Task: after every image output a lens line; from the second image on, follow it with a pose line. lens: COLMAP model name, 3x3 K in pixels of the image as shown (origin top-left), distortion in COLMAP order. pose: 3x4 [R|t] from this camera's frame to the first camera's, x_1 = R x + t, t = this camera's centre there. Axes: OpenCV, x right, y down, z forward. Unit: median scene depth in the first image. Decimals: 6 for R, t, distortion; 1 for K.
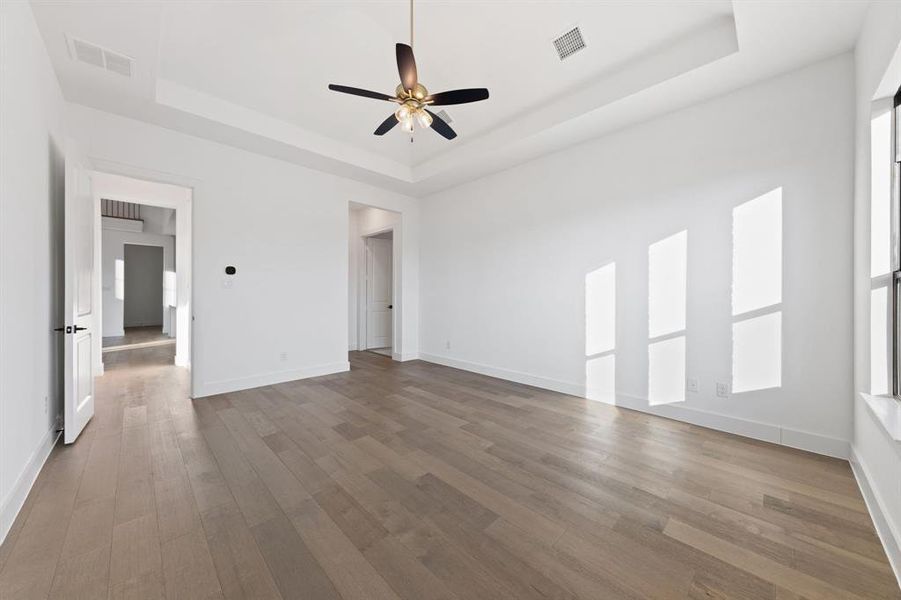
lens RADIAL K [[317.9, 0, 453.4], [0, 317.9, 299.3], [0, 0, 1]] dist [0.009149, -0.000023]
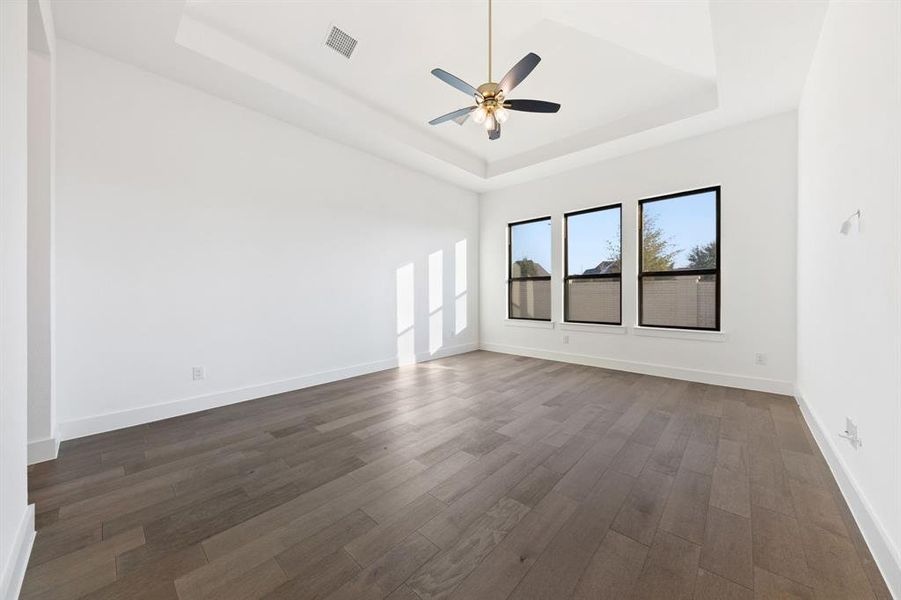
lens RADIAL K [[317.9, 0, 453.4], [0, 317.9, 299.3], [0, 0, 1]] dist [0.009149, -0.000023]
pose [[-0.057679, -0.025289, 0.998015, -1.088712], [0.013159, 0.999573, 0.026089, 0.013340], [-0.998248, 0.014638, -0.057322, 1.076807]]
